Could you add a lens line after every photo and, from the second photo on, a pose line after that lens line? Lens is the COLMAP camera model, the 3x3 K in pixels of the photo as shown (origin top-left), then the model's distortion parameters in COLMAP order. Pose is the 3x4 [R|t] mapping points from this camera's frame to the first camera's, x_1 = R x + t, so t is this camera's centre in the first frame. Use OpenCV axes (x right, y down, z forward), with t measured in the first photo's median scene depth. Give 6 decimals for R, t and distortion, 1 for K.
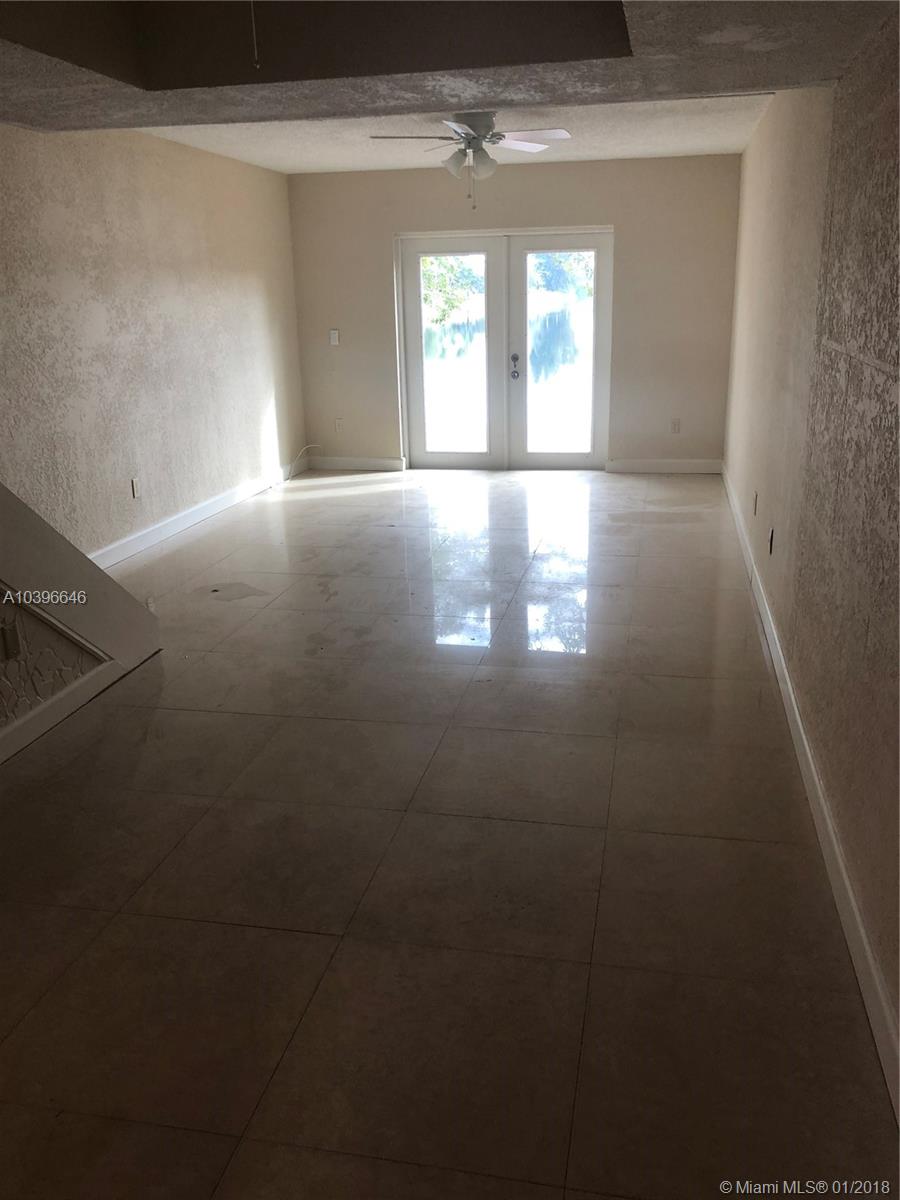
lens RADIAL K [[992.1, 0, 450.0], [0, 992.1, 600.0], [0, 0, 1]] dist [0.036139, 0.002000]
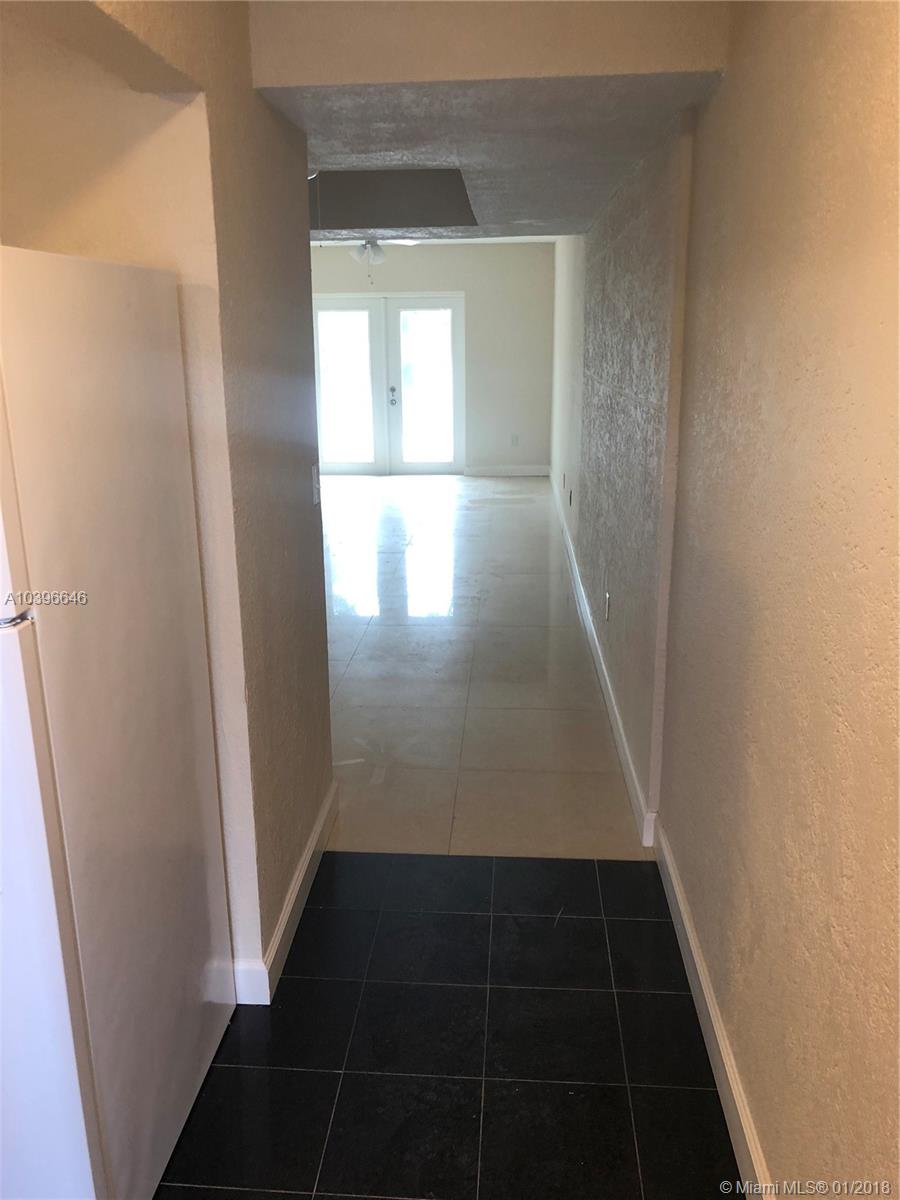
lens RADIAL K [[992.1, 0, 450.0], [0, 992.1, 600.0], [0, 0, 1]] dist [0.036139, 0.002000]
pose [[0.989029, -0.026431, 0.145338, -0.084729], [0.032246, 0.998765, -0.037801, 0.125786], [-0.144159, 0.042073, 0.988660, -0.427485]]
